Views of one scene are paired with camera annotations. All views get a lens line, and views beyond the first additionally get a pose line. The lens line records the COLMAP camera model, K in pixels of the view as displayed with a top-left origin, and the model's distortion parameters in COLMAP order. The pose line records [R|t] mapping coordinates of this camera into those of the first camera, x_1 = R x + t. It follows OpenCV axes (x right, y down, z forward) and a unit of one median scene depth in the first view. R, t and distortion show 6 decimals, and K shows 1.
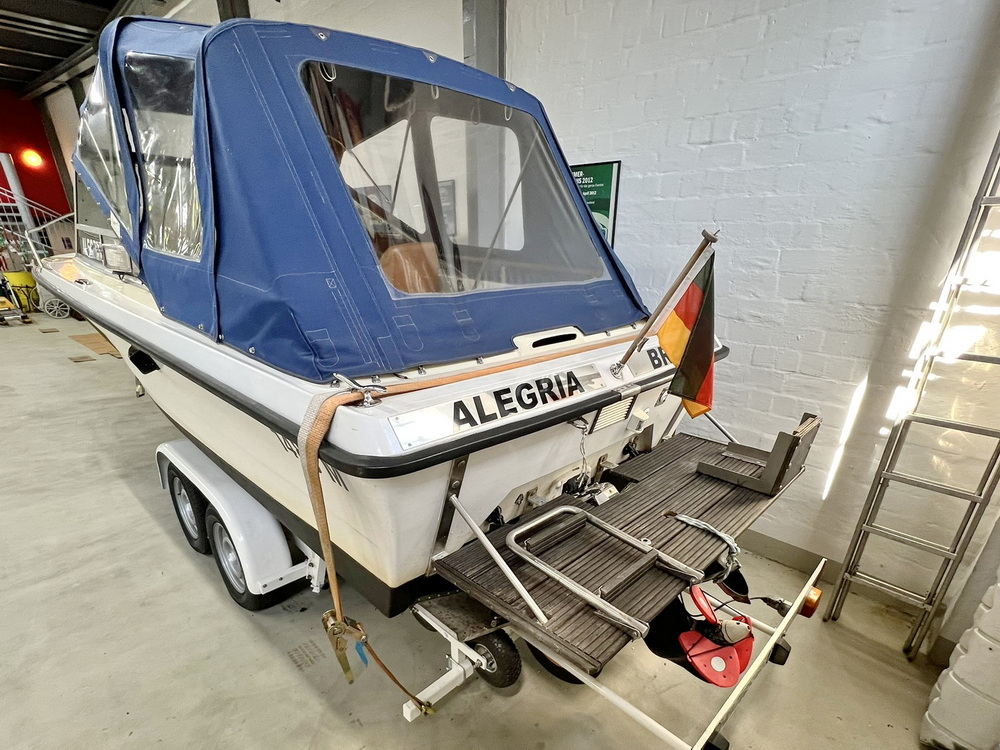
lens RADIAL K [[403.3, 0, 500.8], [0, 403.3, 373.8], [0, 0, 1]] dist [-0.001863, 0.000816]
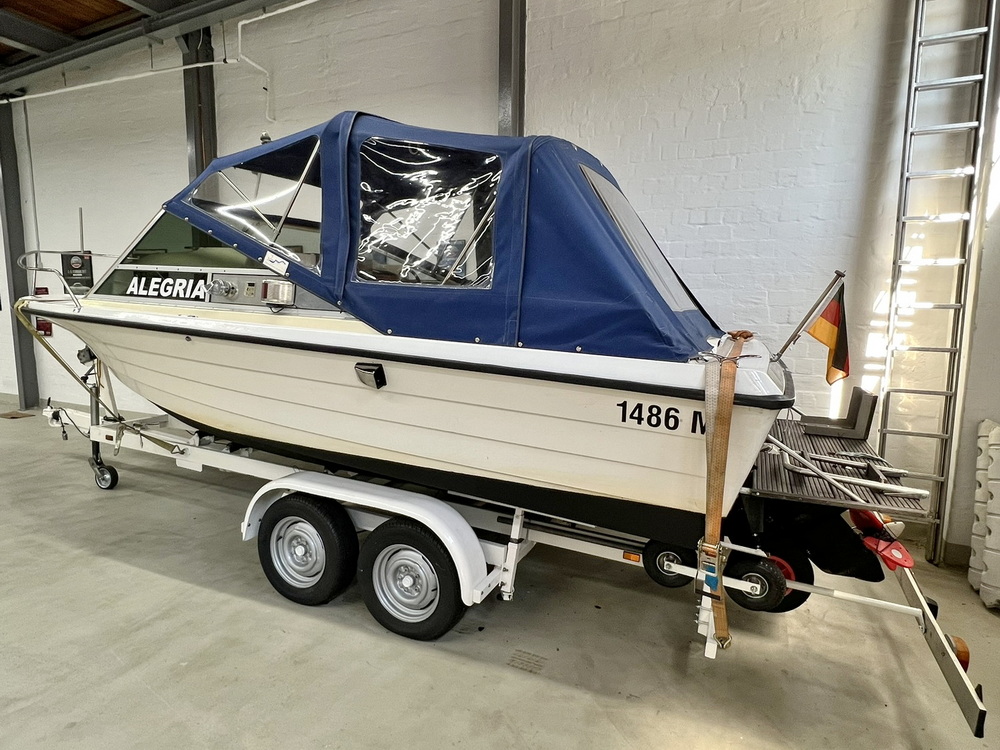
lens RADIAL K [[396.7, 0, 478.0], [0, 396.7, 326.4], [0, 0, 1]] dist [-0.003018, -0.000321]
pose [[0.968448, -0.010649, 0.248987, -0.750290], [0.071279, 0.969185, -0.235794, 0.093270], [-0.238803, 0.246102, 0.939365, -0.102350]]
